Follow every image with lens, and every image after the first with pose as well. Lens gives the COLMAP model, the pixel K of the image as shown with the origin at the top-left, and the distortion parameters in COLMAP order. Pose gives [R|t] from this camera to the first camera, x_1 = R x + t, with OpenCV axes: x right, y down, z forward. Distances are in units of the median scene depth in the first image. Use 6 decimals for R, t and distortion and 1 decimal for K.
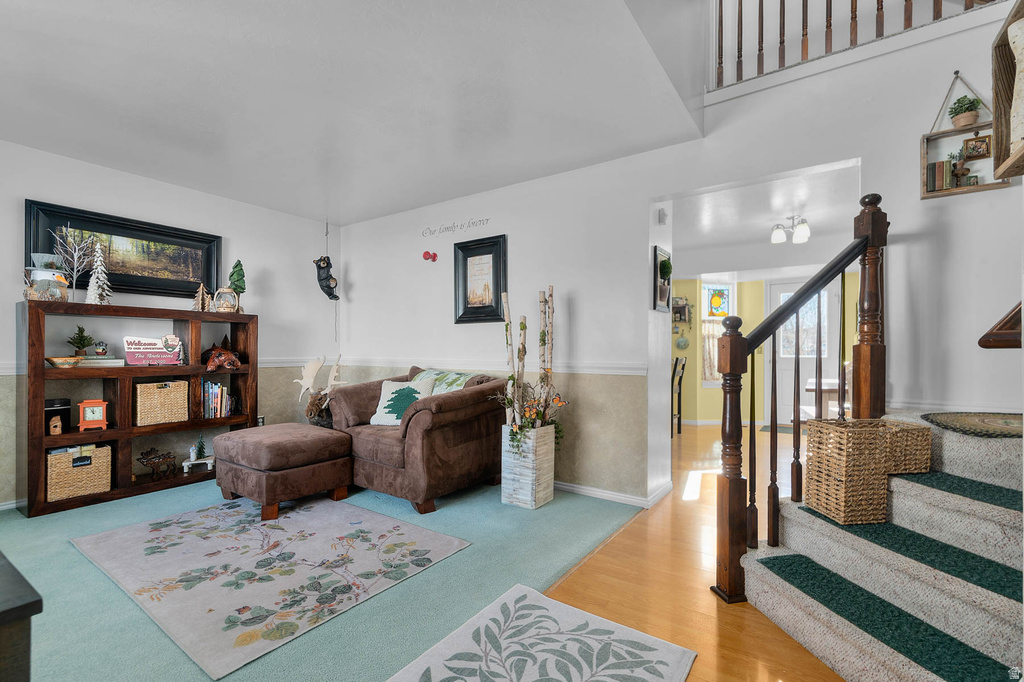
lens RADIAL K [[451.3, 0, 515.7], [0, 451.3, 346.5], [0, 0, 1]] dist [0.000657, -0.000457]
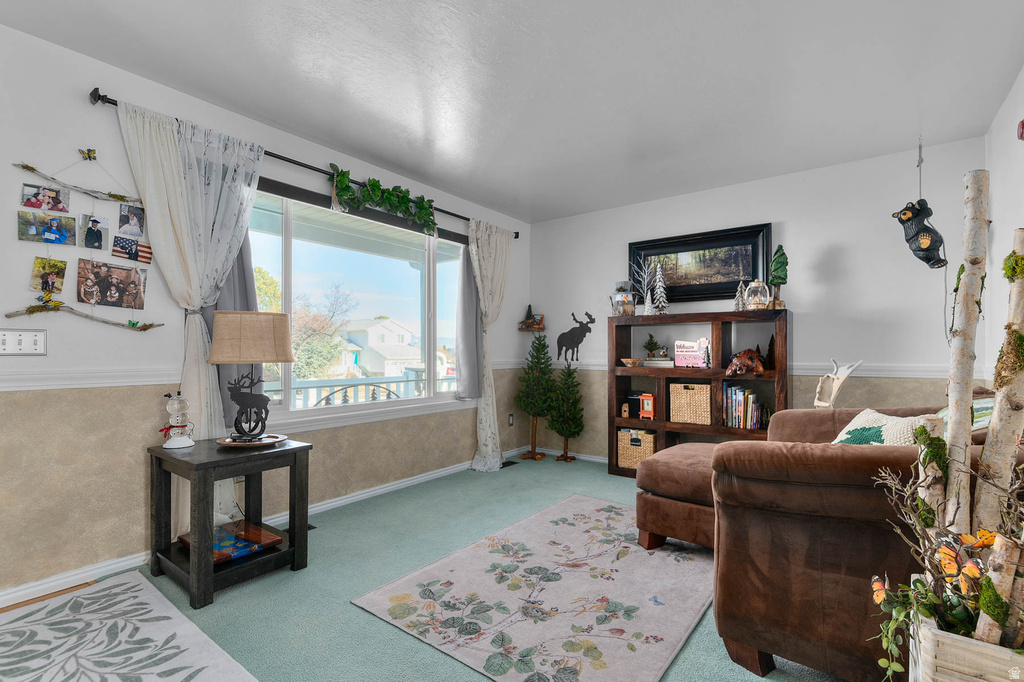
lens RADIAL K [[464.6, 0, 536.4], [0, 464.6, 349.2], [0, 0, 1]] dist [-0.001486, 0.000246]
pose [[-0.013741, -0.009101, -0.999864, 0.346646], [0.008218, 0.999924, -0.009215, 0.007318], [0.999872, -0.008344, -0.013666, 0.777322]]
